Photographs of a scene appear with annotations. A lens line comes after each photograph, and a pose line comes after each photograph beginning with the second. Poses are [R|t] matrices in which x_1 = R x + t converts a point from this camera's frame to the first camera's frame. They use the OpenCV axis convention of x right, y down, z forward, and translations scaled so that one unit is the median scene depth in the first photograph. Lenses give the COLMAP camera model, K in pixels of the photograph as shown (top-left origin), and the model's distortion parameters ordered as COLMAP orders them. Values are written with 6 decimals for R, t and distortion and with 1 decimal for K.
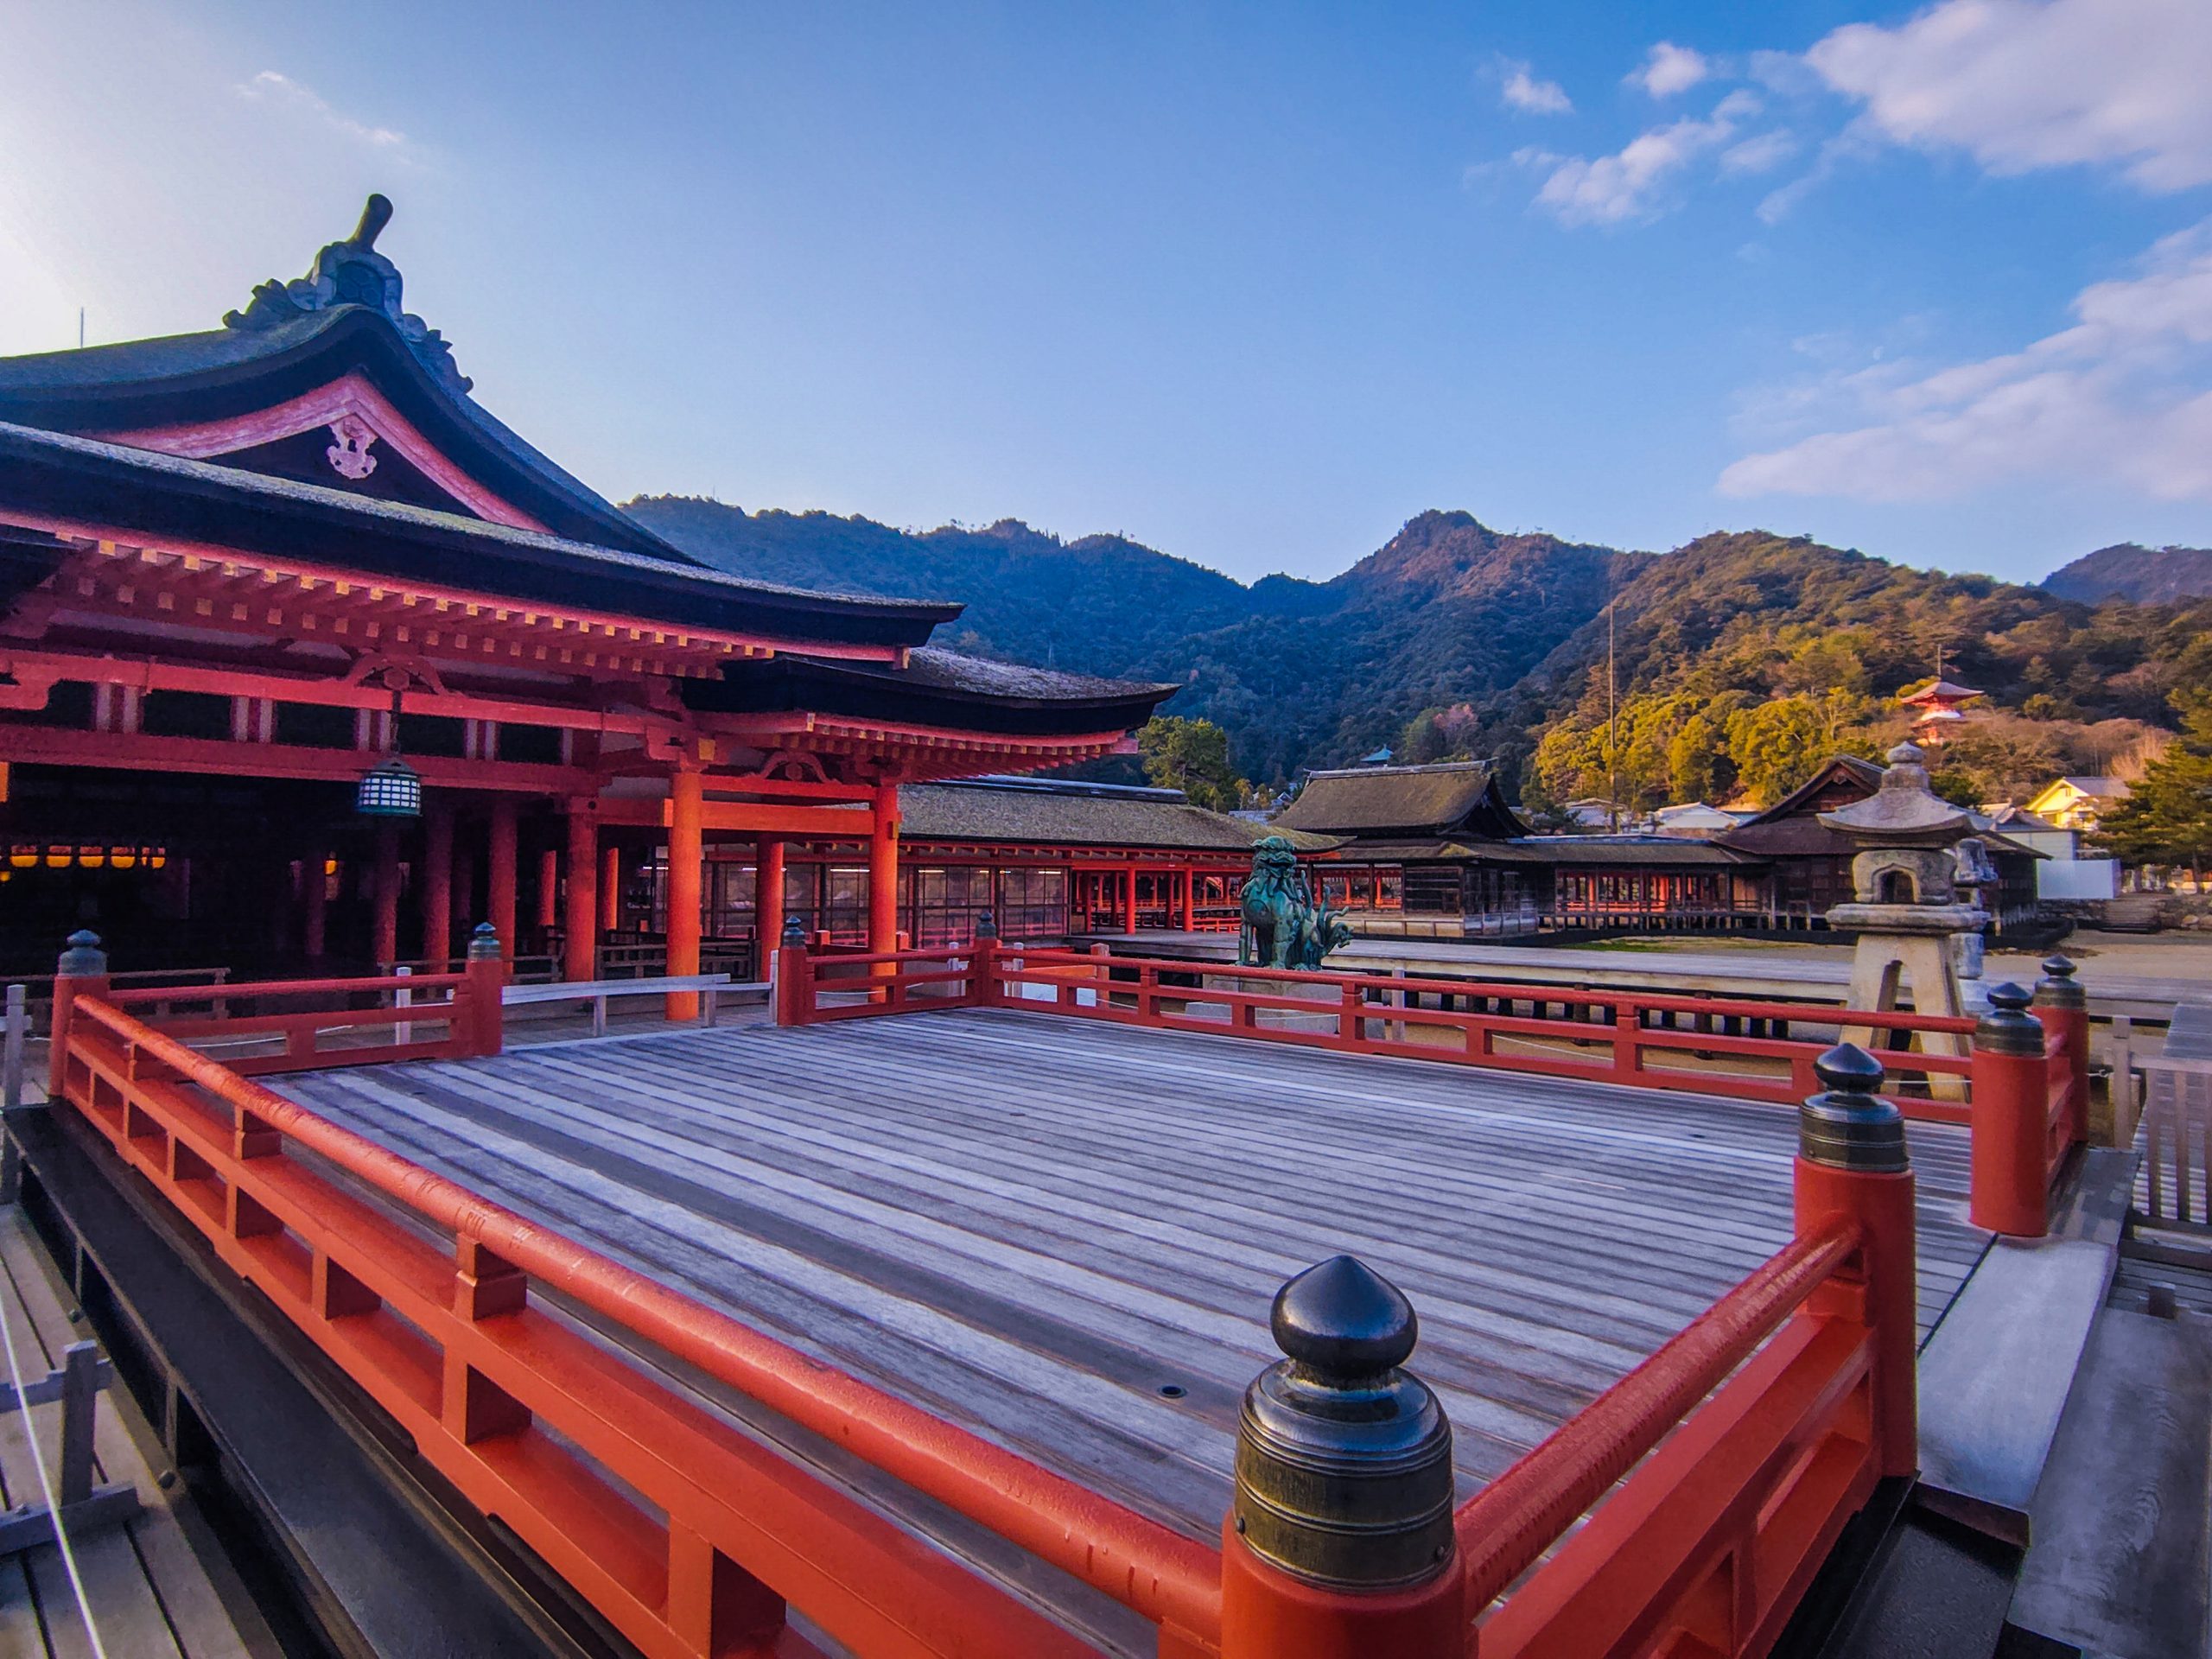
lens RADIAL K [[1199.8, 0, 1099.6], [0, 1199.8, 823.0], [0, 0, 1]] dist [-0.005776, -0.000202]
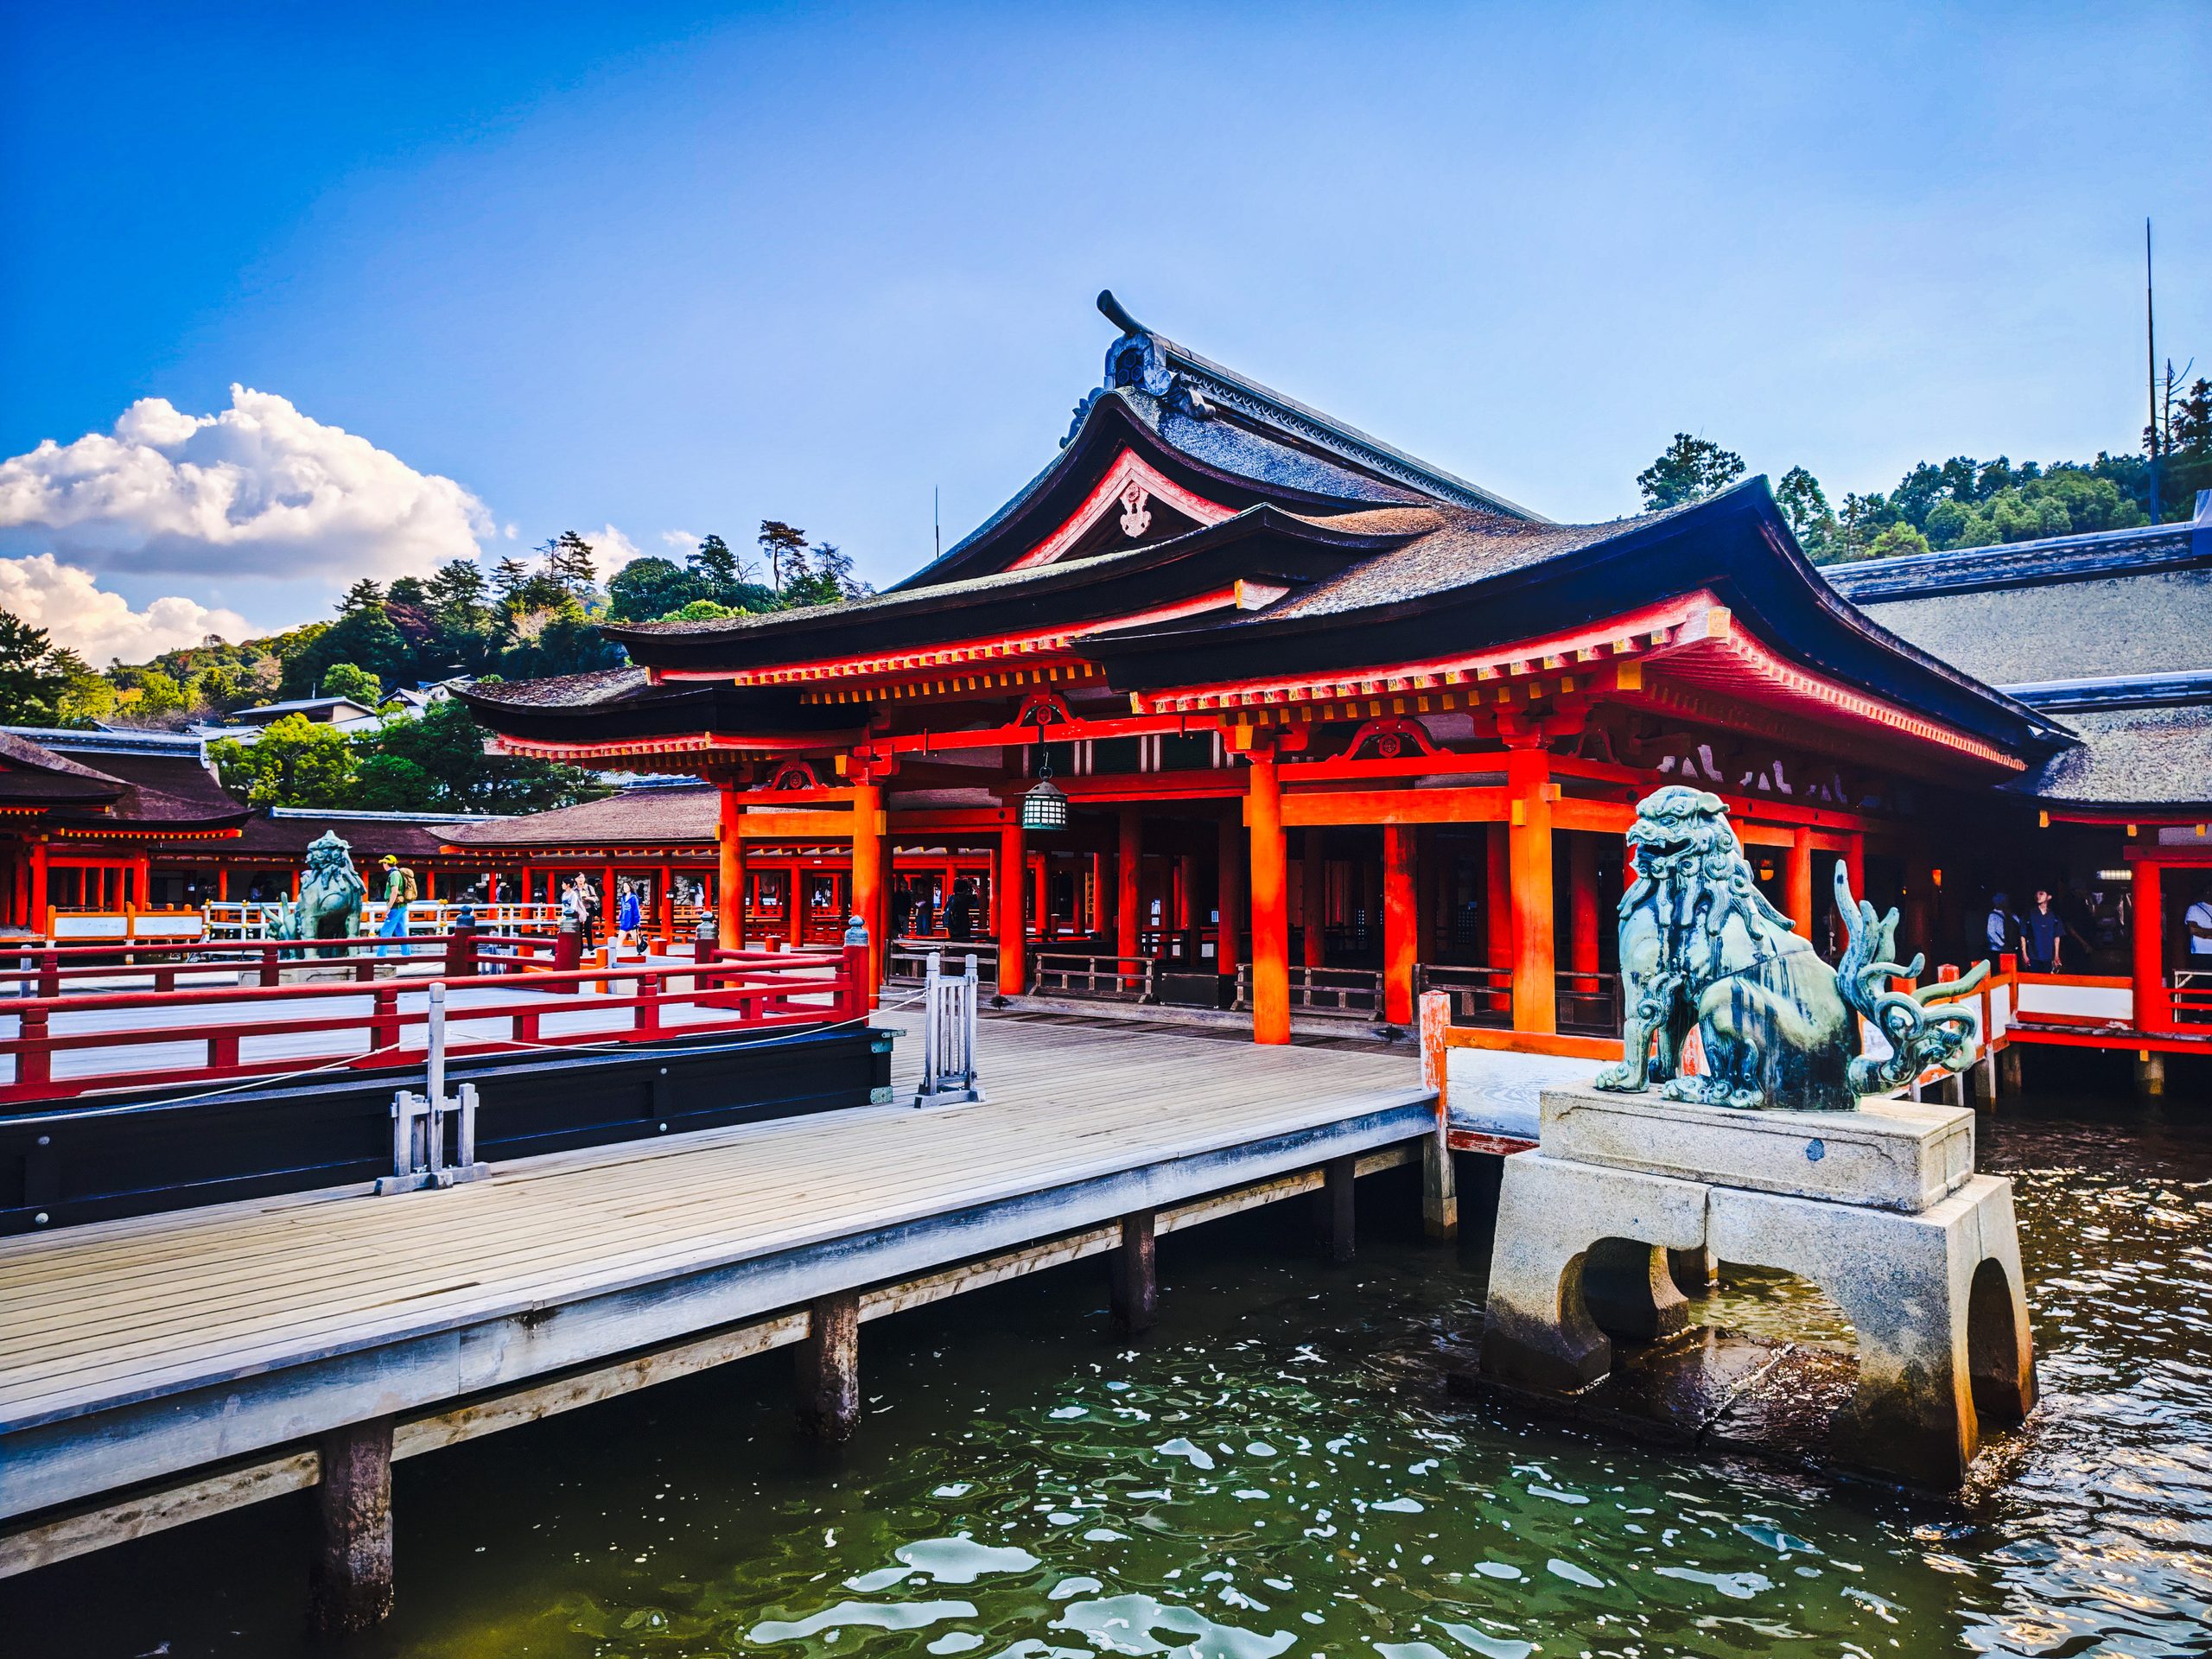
lens RADIAL K [[1492.4, 0, 1103.4], [0, 1492.4, 832.1], [0, 0, 1]] dist [-0.000586, -0.000214]
pose [[0.057000, -0.041582, -0.997508, 0.786591], [0.039153, 0.998457, -0.039385, 0.049388], [0.997606, -0.036811, 0.058540, 0.874345]]
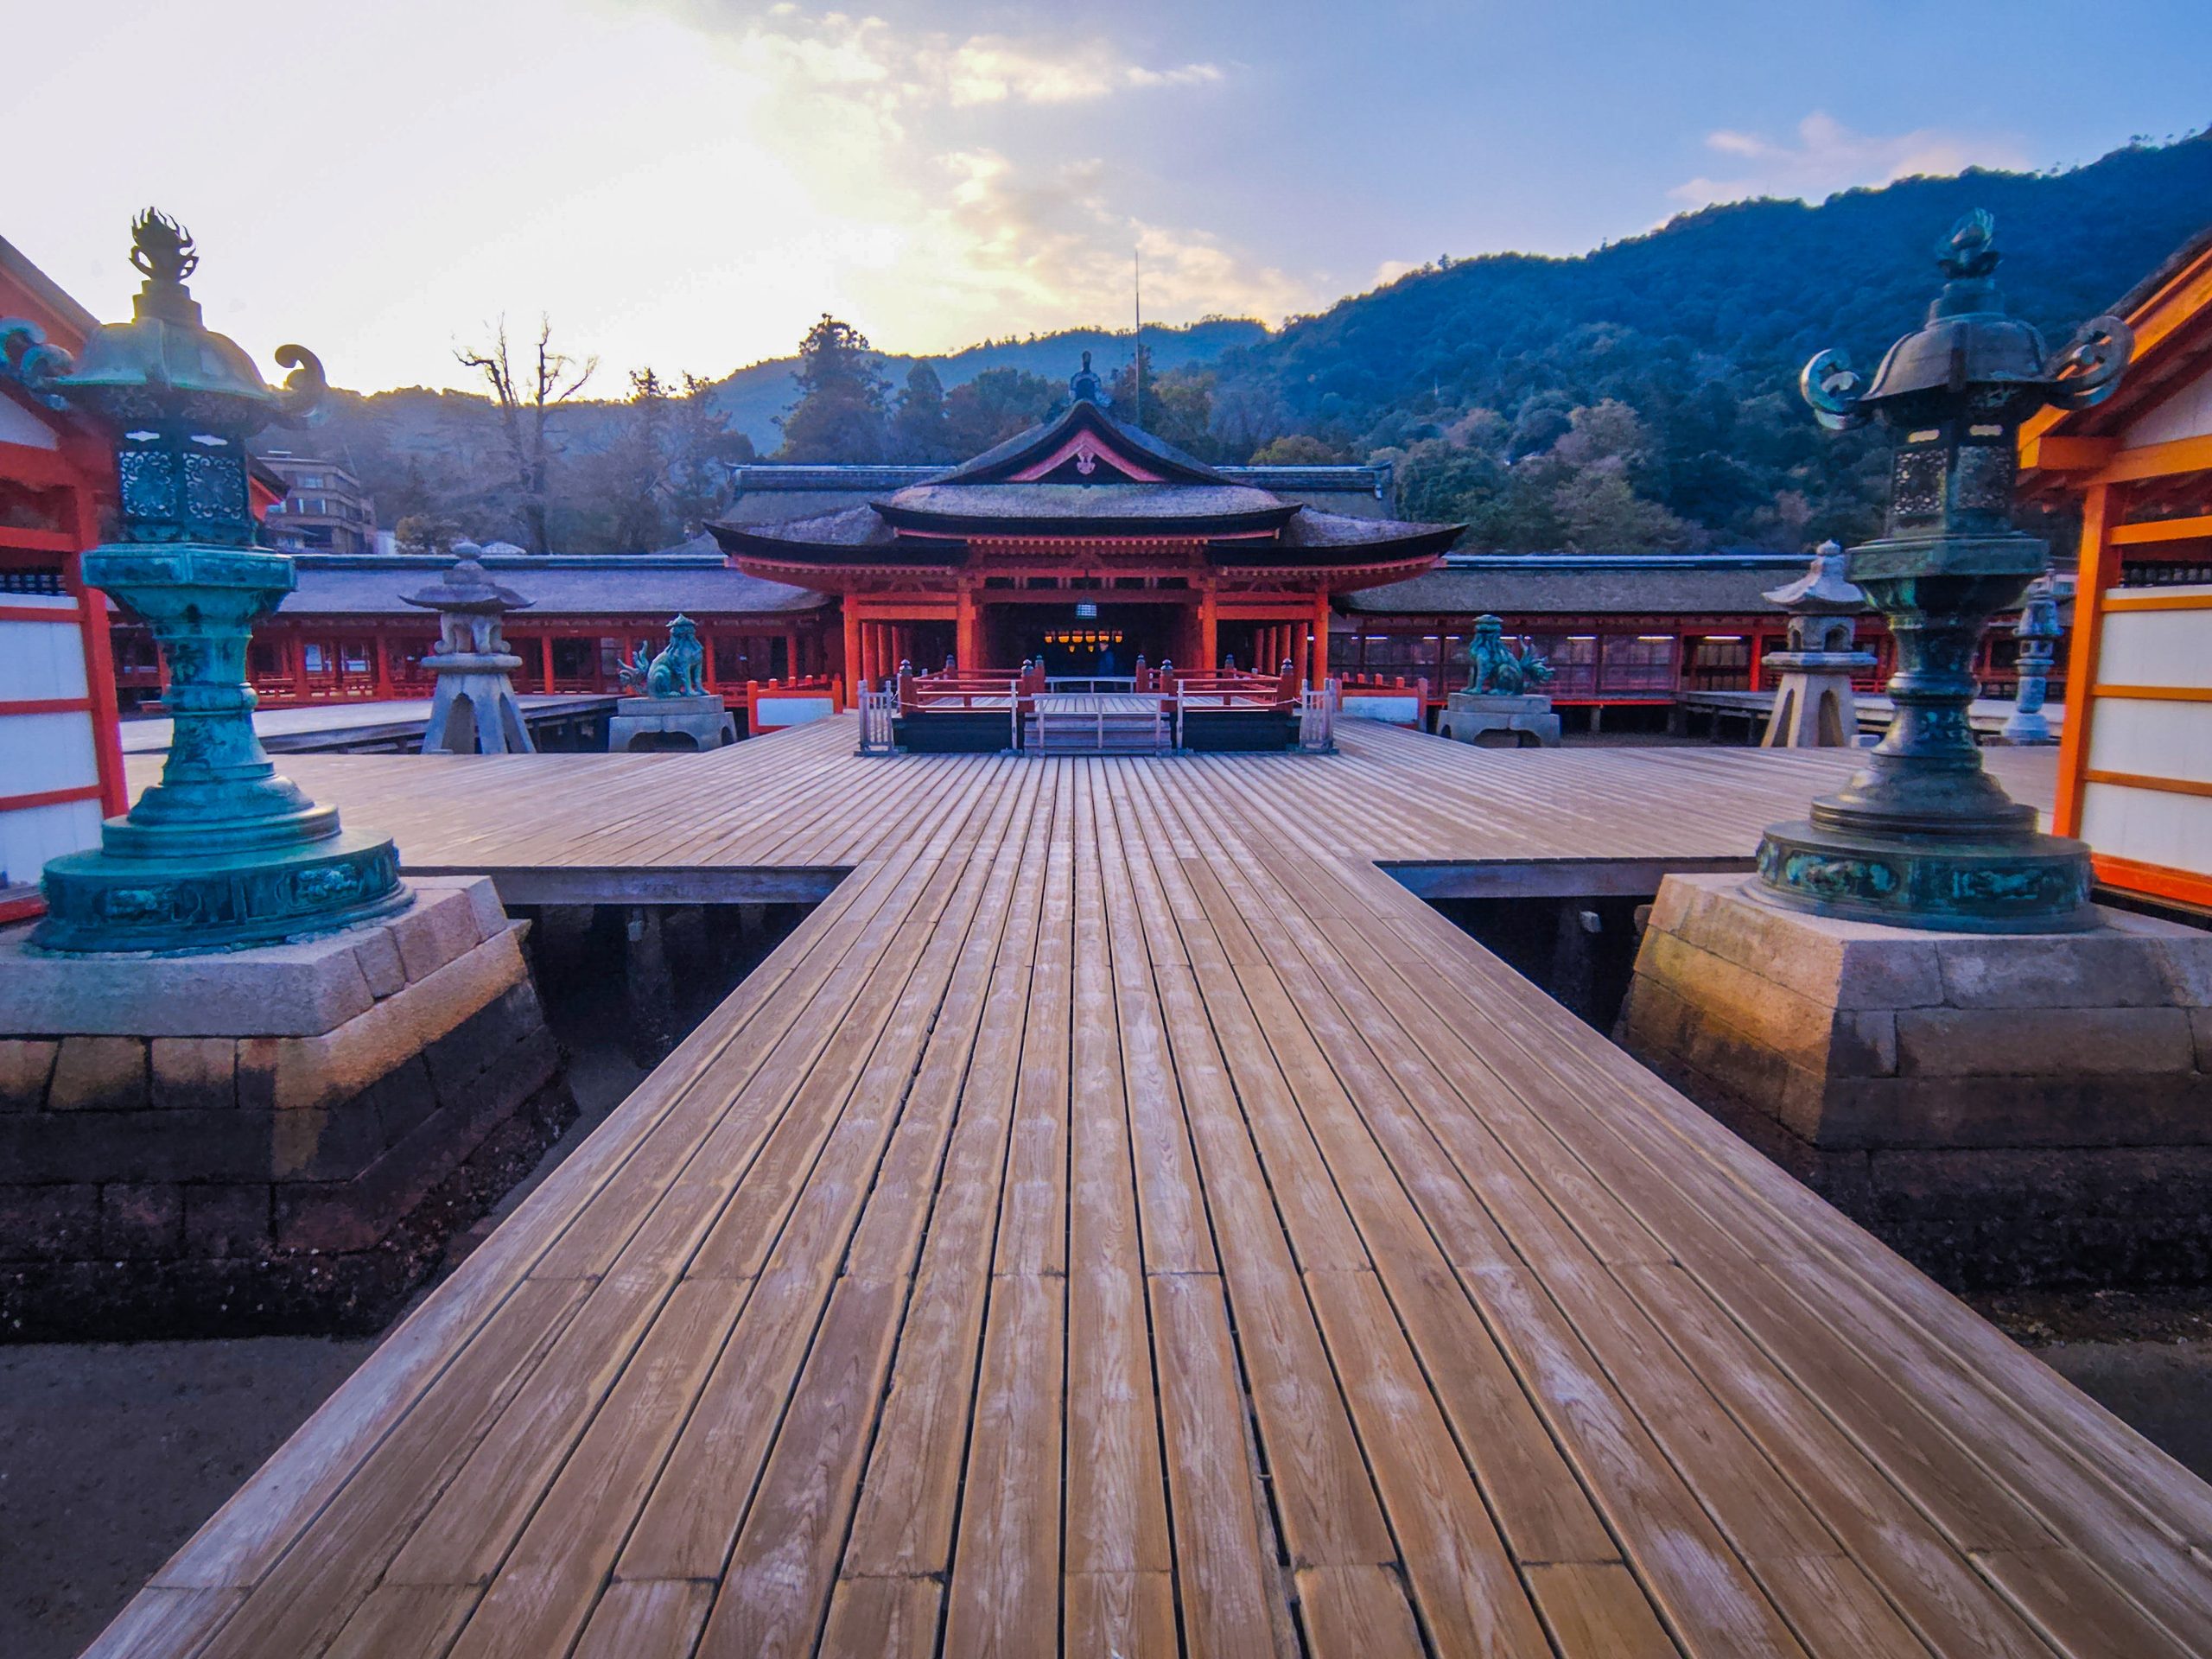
lens RADIAL K [[1199.8, 0, 1108.7], [0, 1199.8, 825.9], [0, 0, 1]] dist [-0.005776, -0.000202]
pose [[0.702870, 0.097070, -0.704664, 1.159333], [0.039091, 0.983877, 0.174524, -0.014093], [0.710243, -0.150214, 0.687743, -0.718151]]
